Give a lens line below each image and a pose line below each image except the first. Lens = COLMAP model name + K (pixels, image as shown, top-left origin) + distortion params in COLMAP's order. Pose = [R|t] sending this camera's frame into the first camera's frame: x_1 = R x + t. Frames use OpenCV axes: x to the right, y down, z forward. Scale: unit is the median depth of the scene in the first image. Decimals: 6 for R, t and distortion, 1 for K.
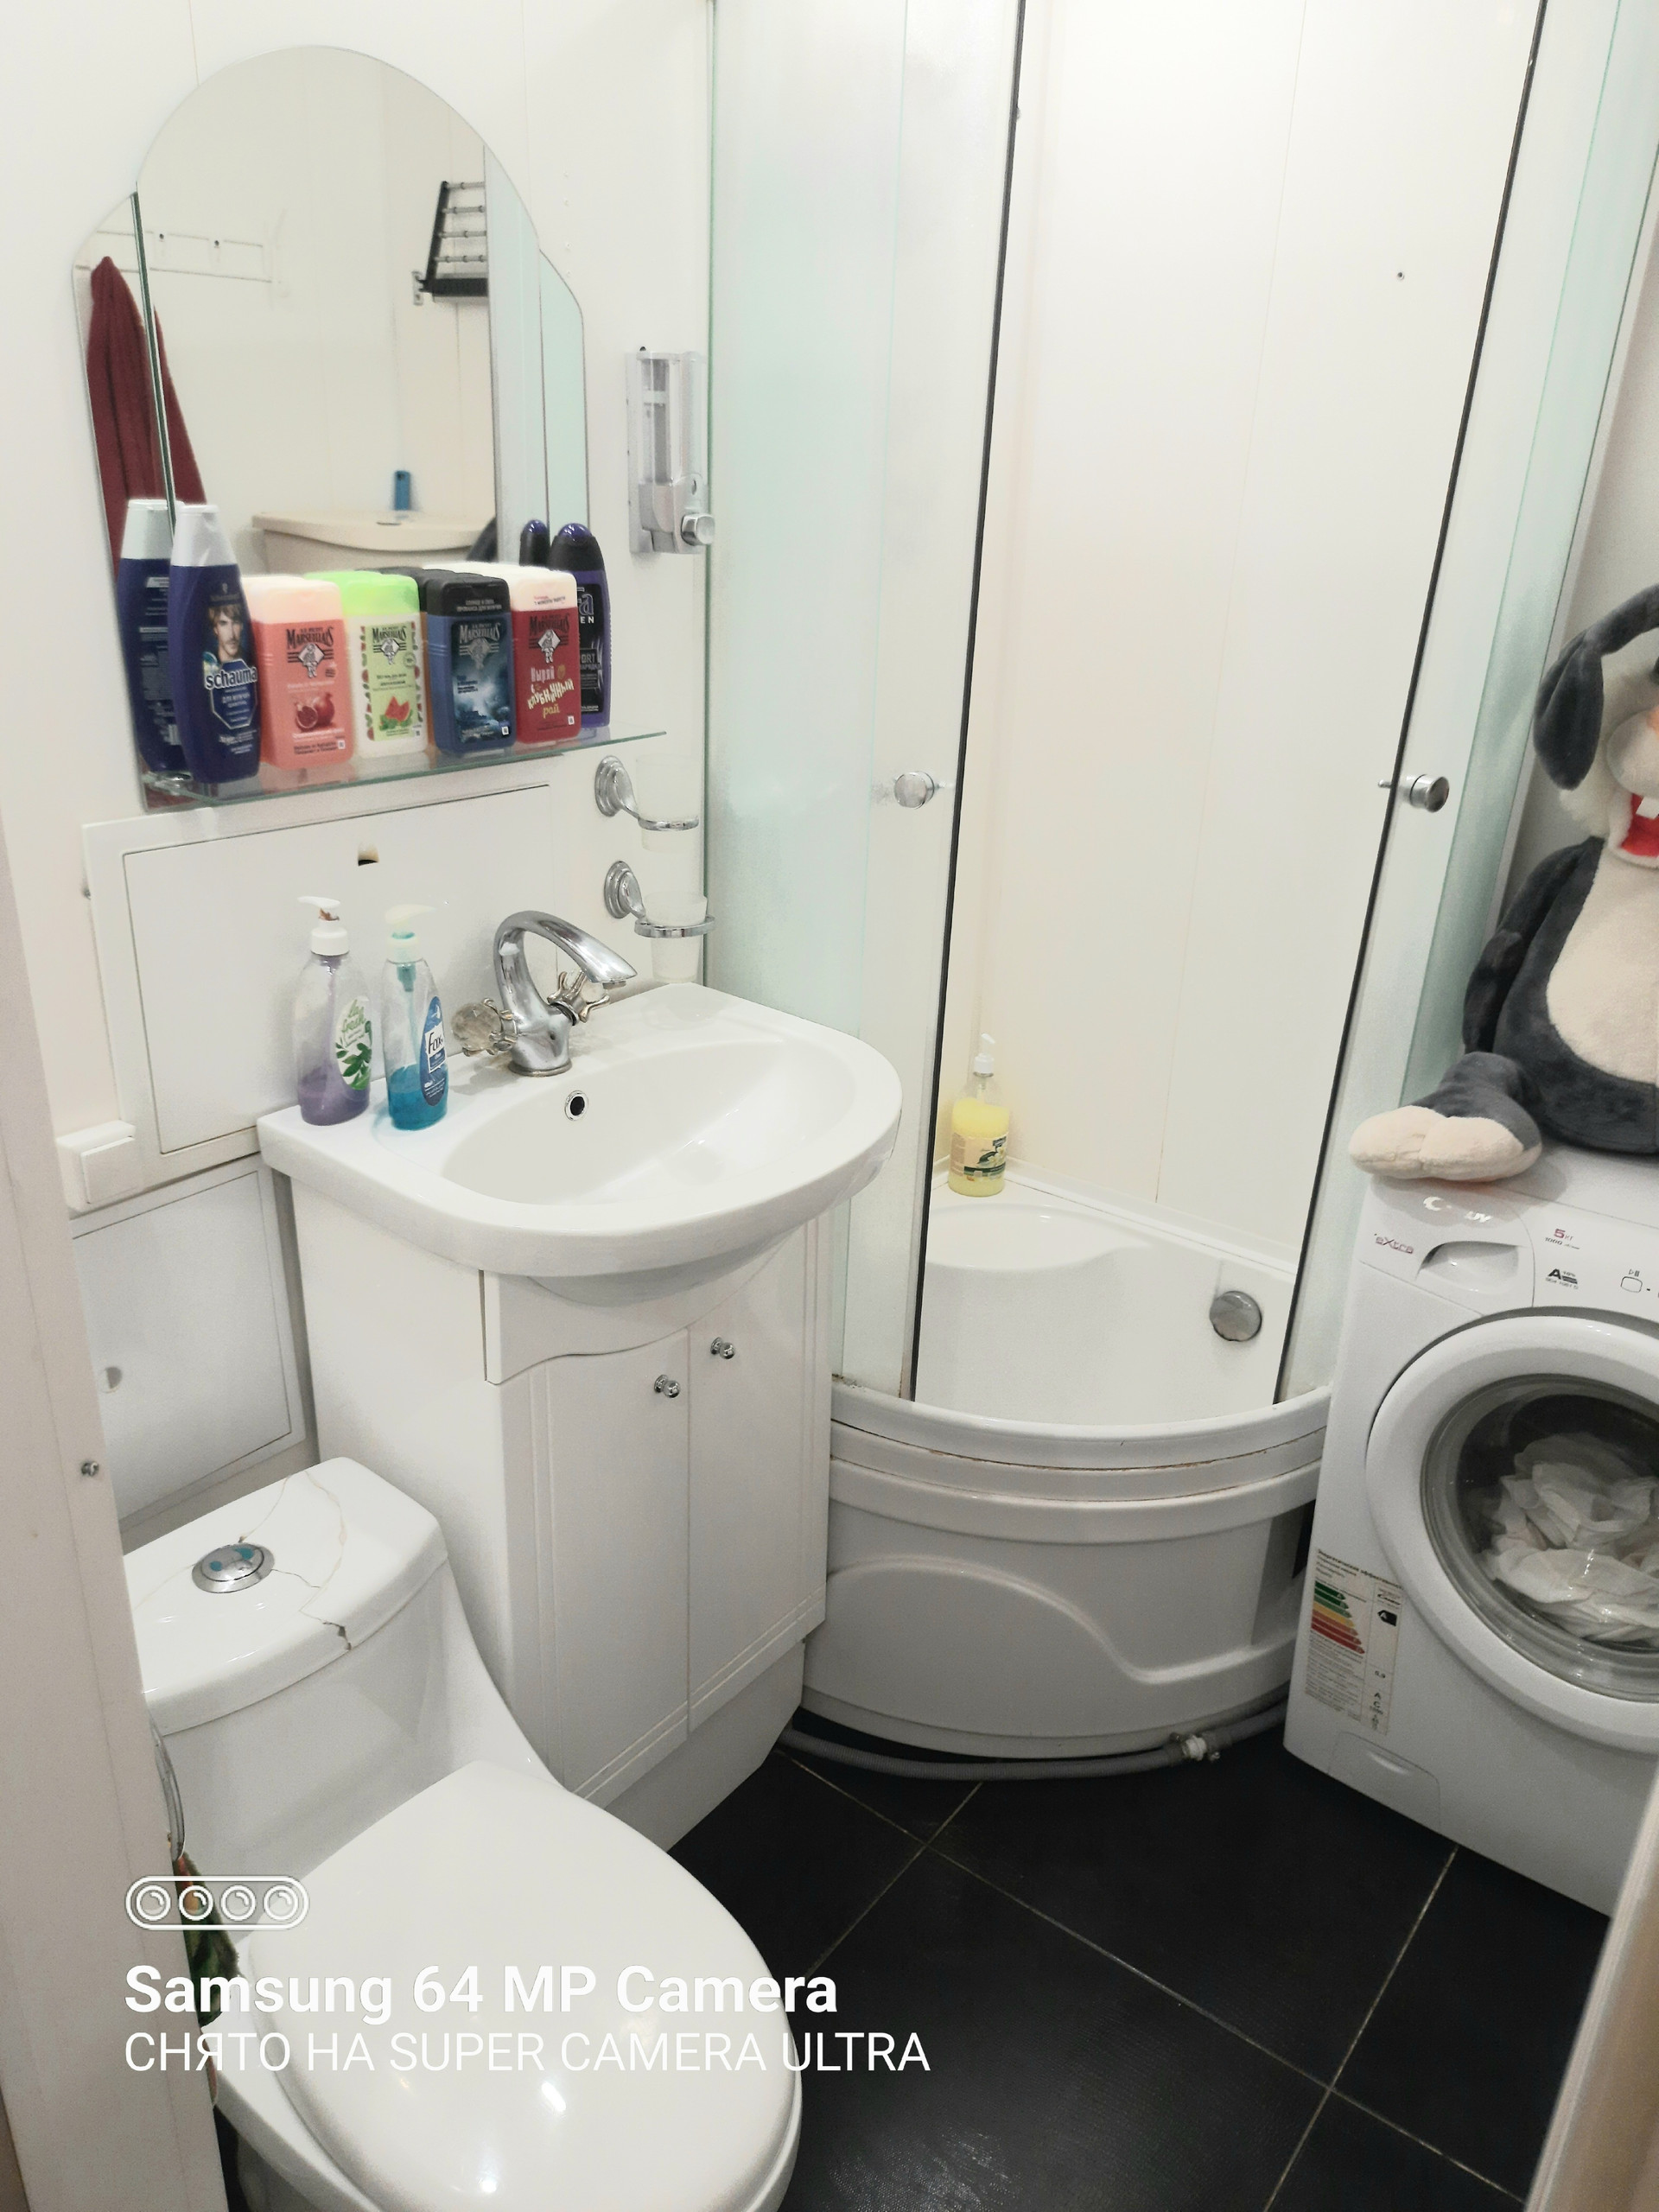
lens RADIAL K [[1627.8, 0, 795.2], [0, 1627.8, 1134.6], [0, 0, 1]] dist [0.120110, -0.162526]
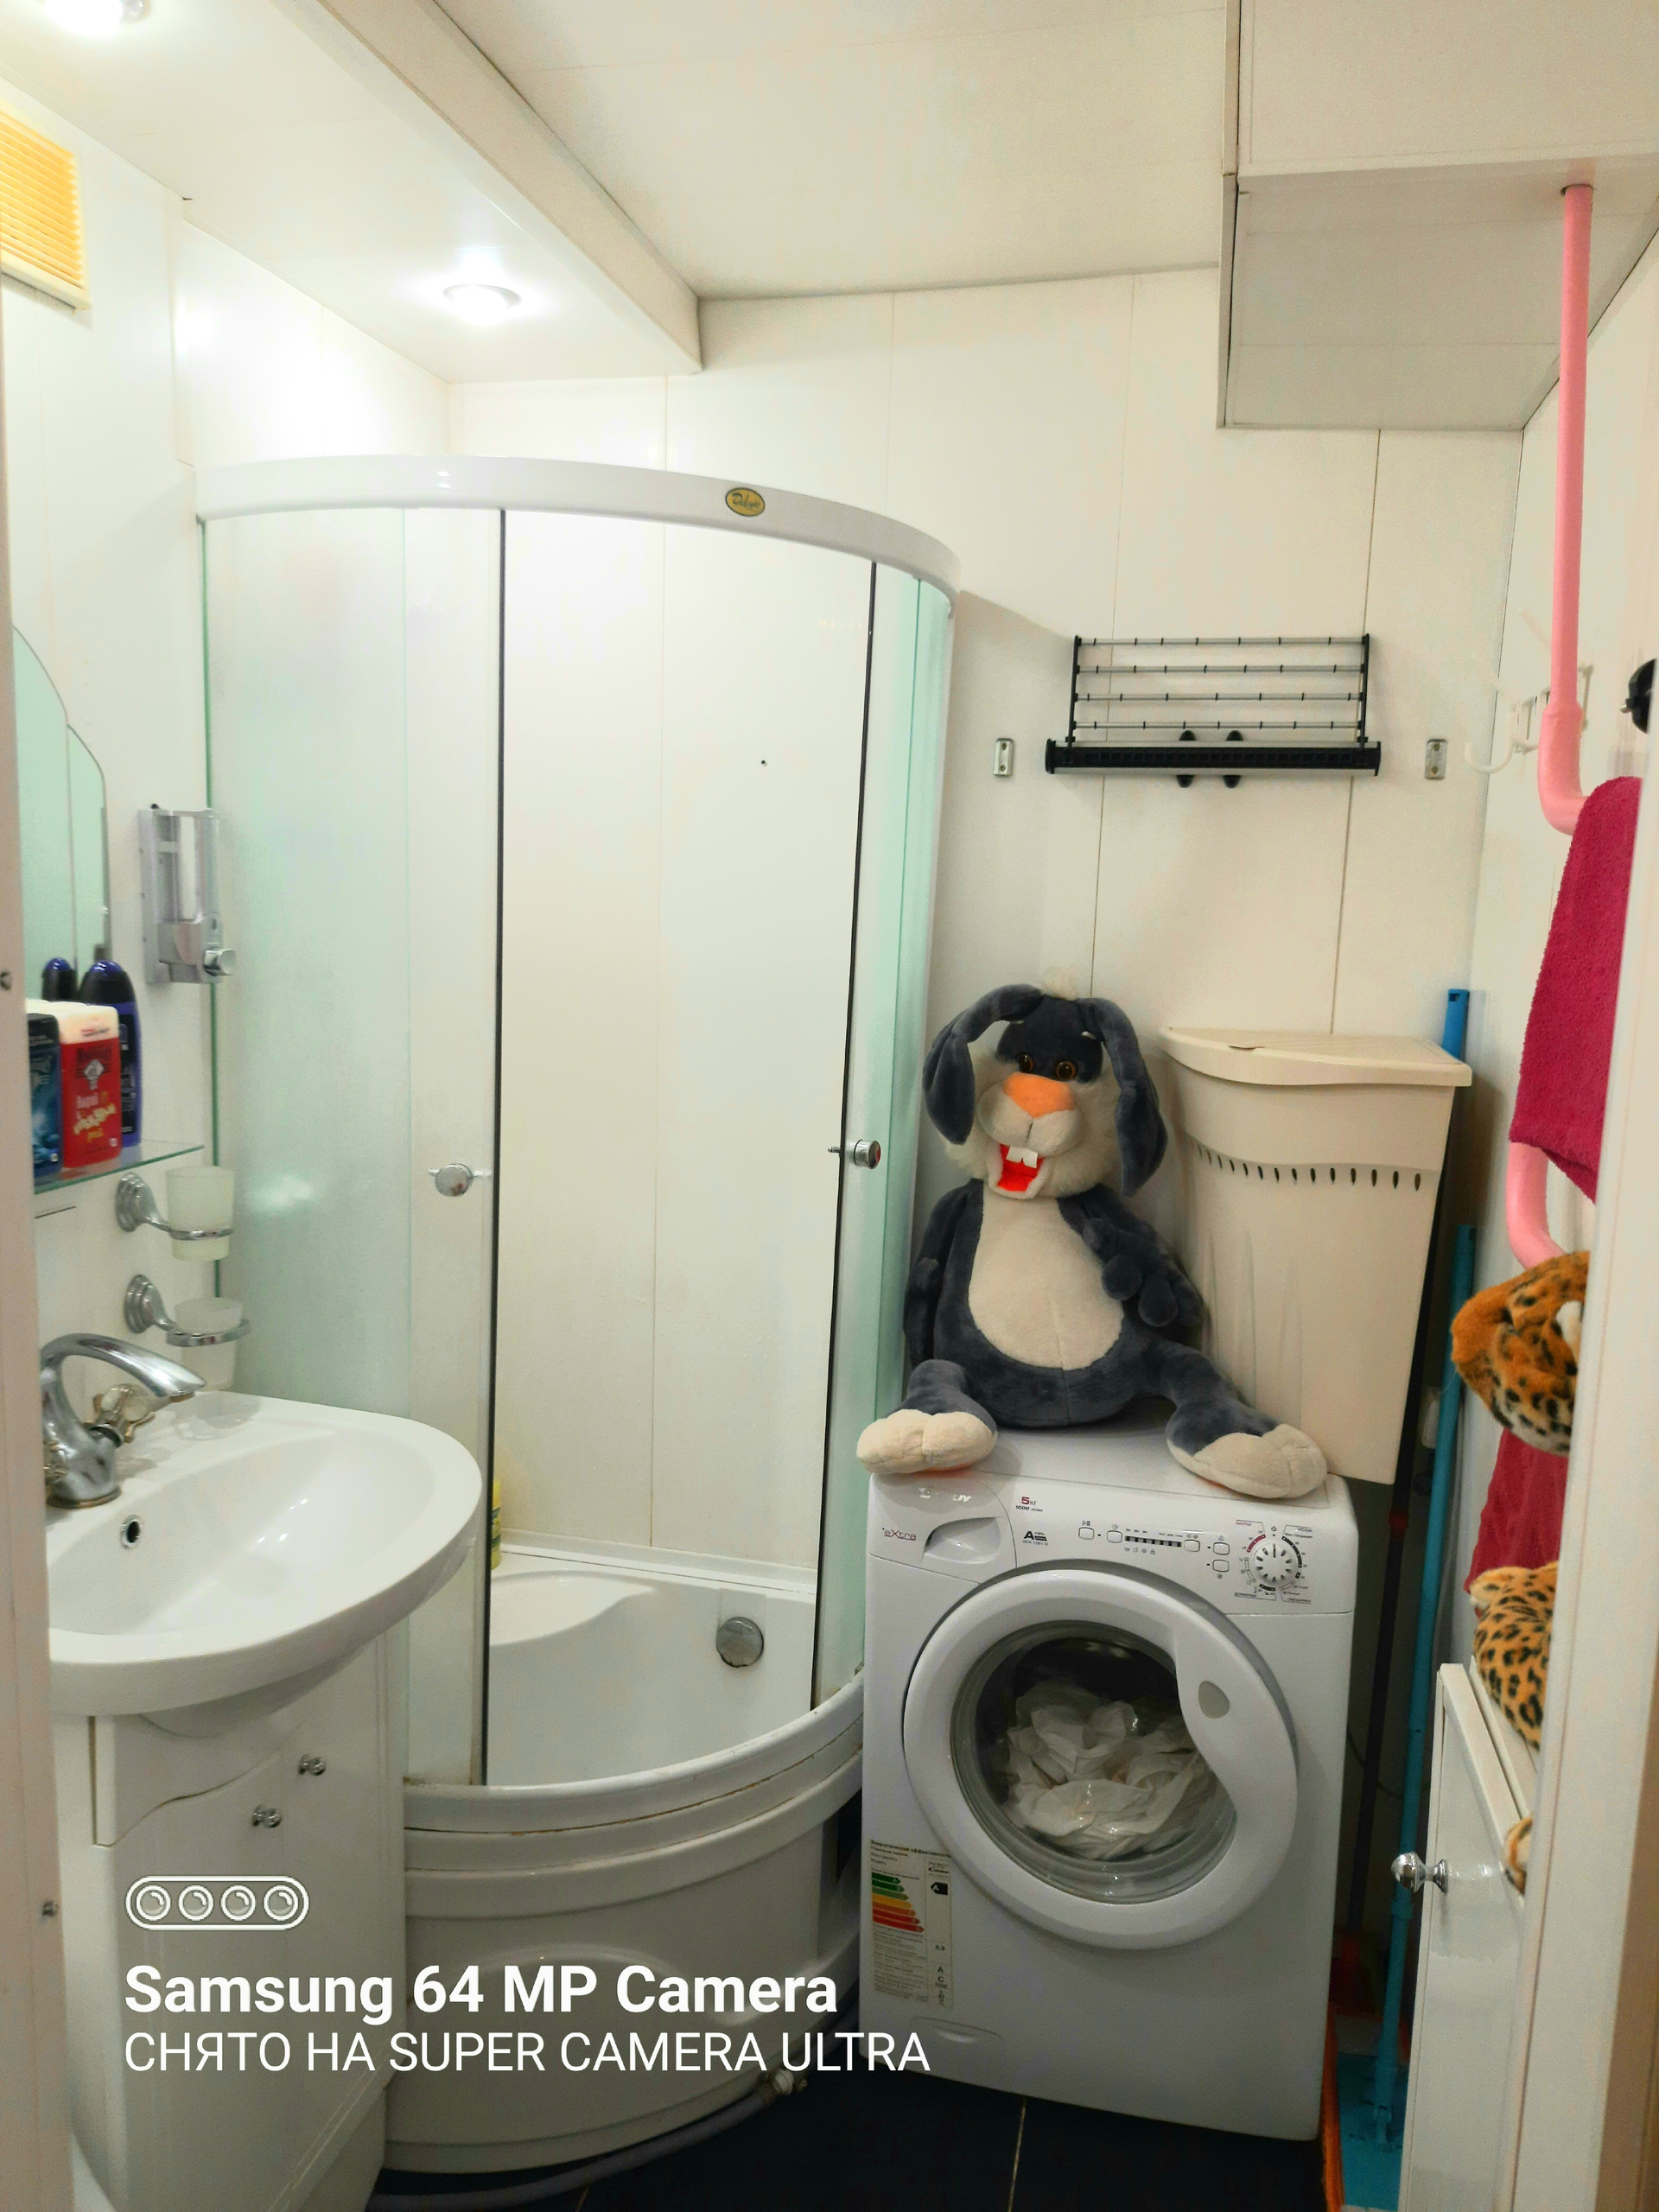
lens RADIAL K [[1619.3, 0, 805.6], [0, 1619.3, 1133.8], [0, 0, 1]] dist [0.130049, -0.169084]
pose [[0.909826, -0.065837, 0.409733, -0.155512], [0.155675, 0.969380, -0.189917, 0.001267], [-0.384683, 0.236577, 0.892216, -0.066032]]
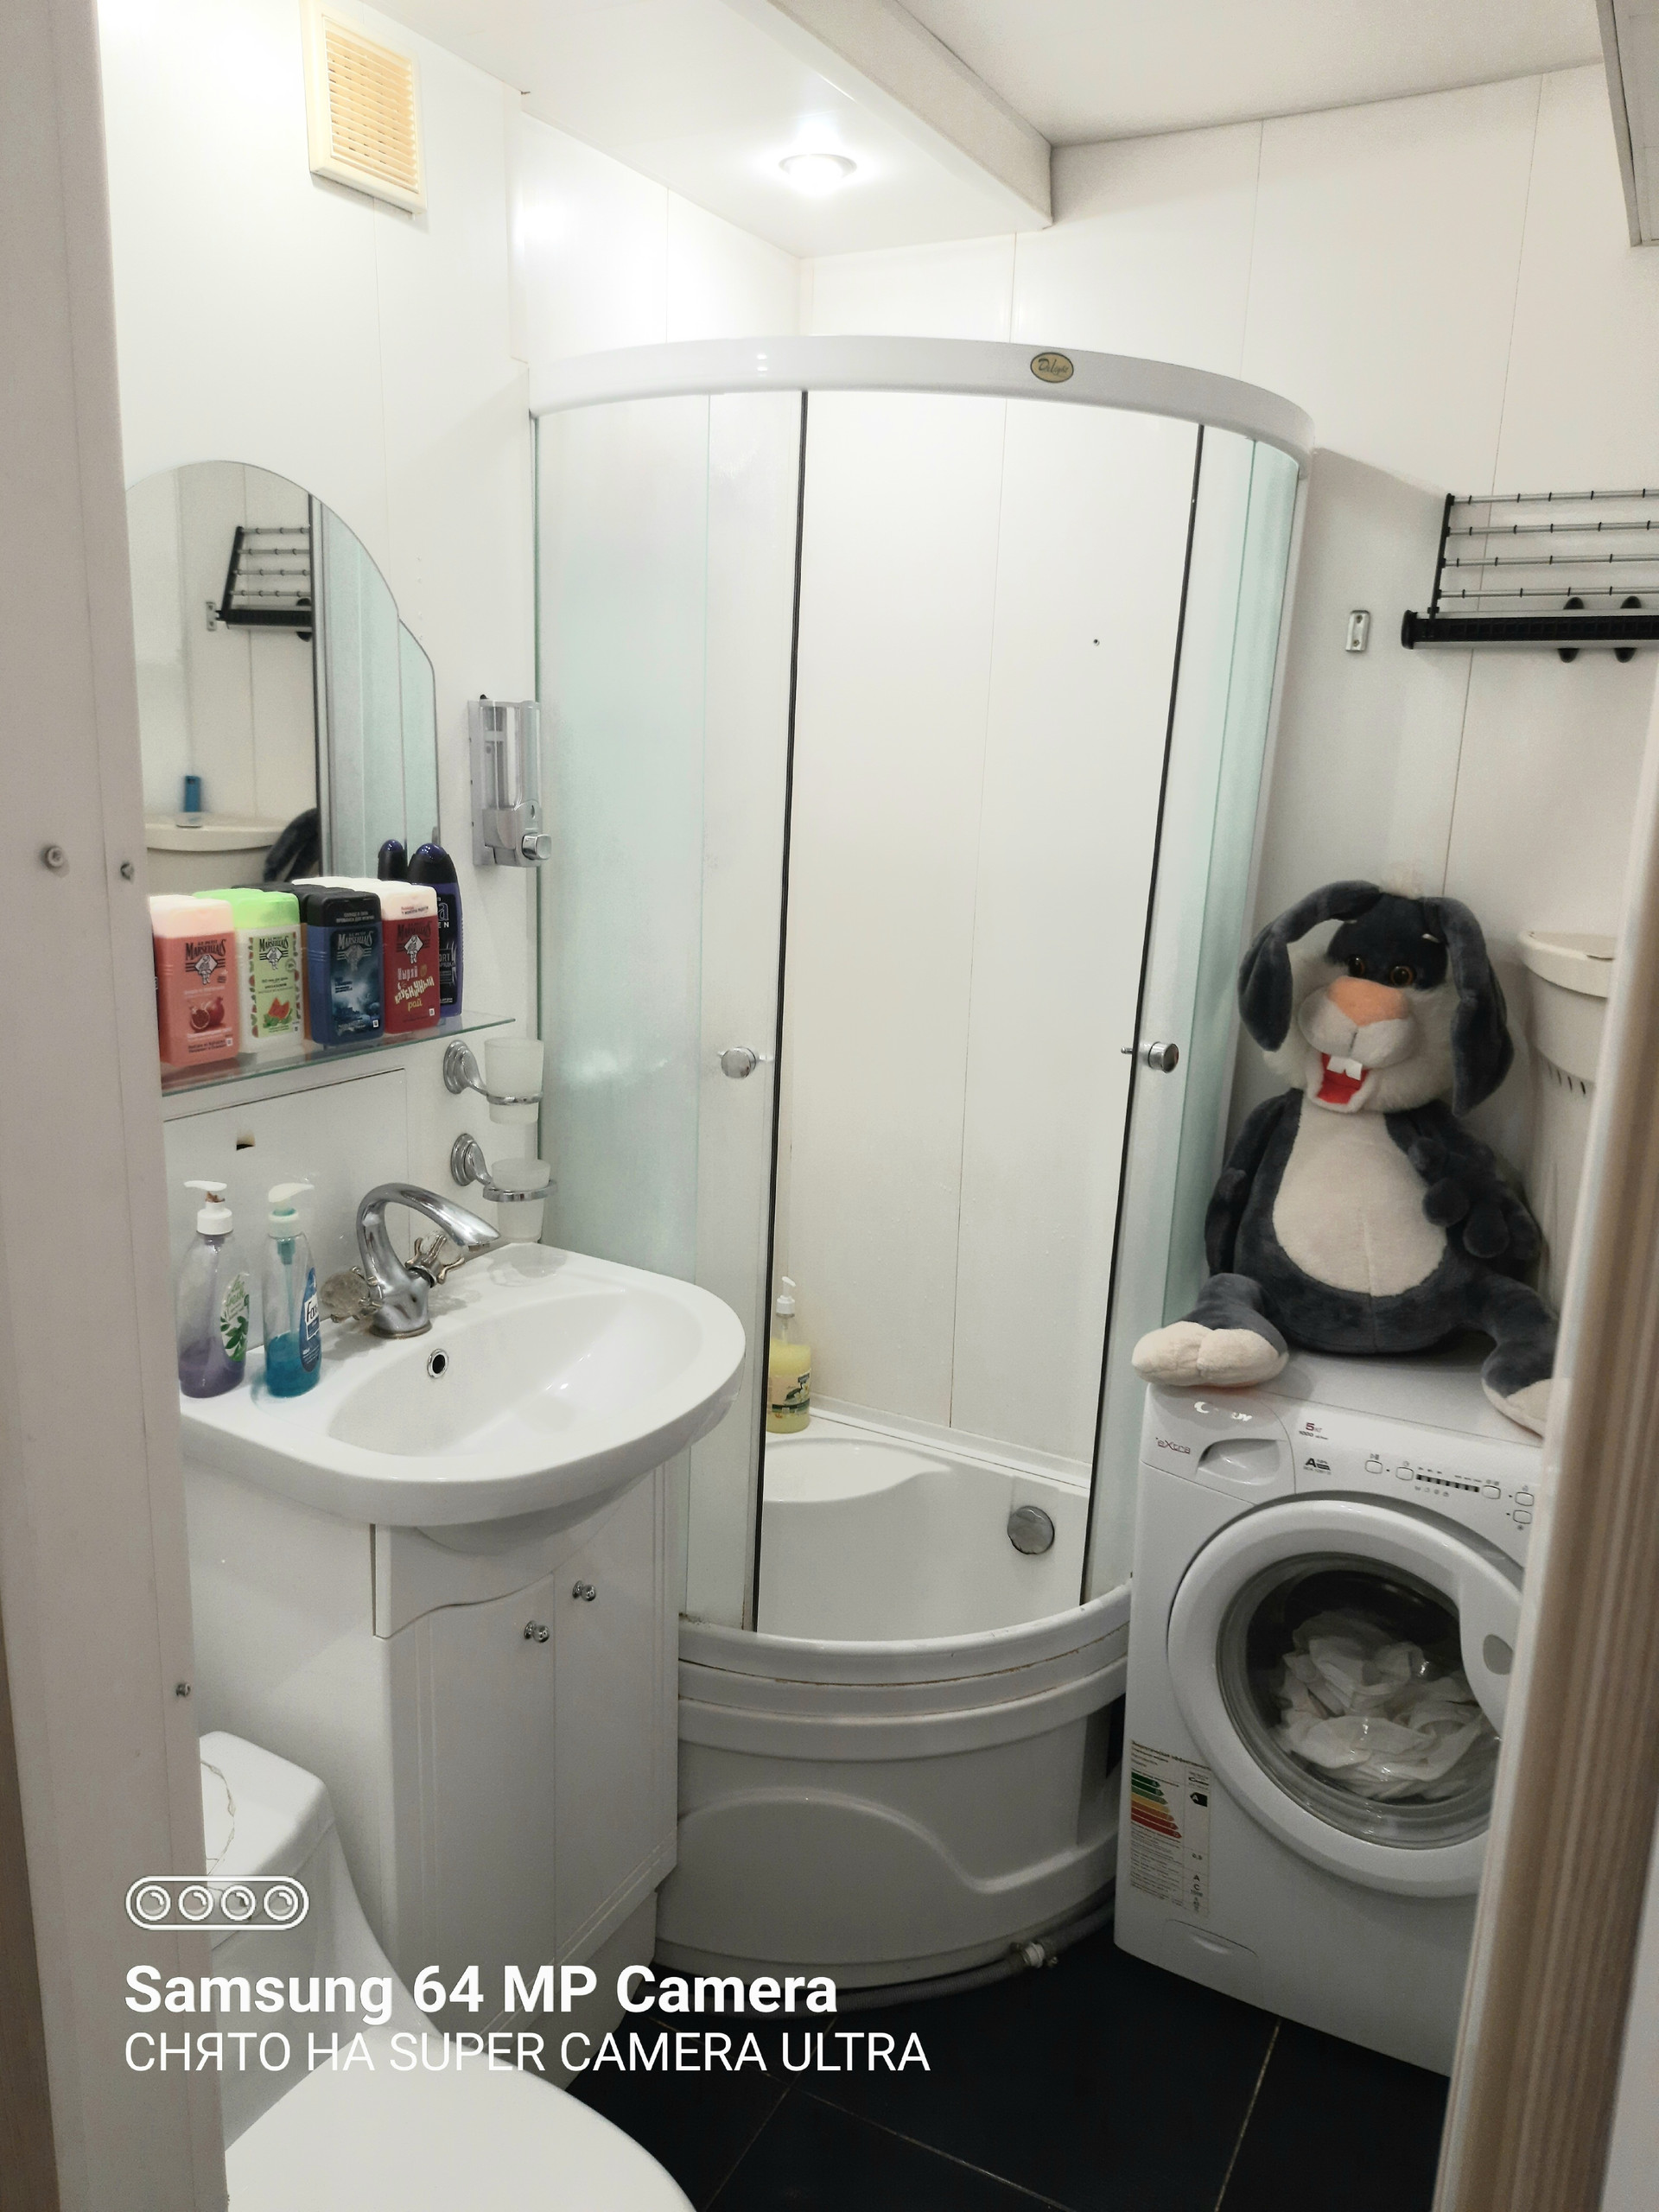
lens RADIAL K [[1619.3, 0, 805.6], [0, 1619.3, 1133.8], [0, 0, 1]] dist [0.130049, -0.169084]
pose [[0.984957, -0.035243, 0.169167, -0.072892], [0.060852, 0.987012, -0.148677, 0.006756], [-0.161730, 0.156735, 0.974309, -0.093003]]
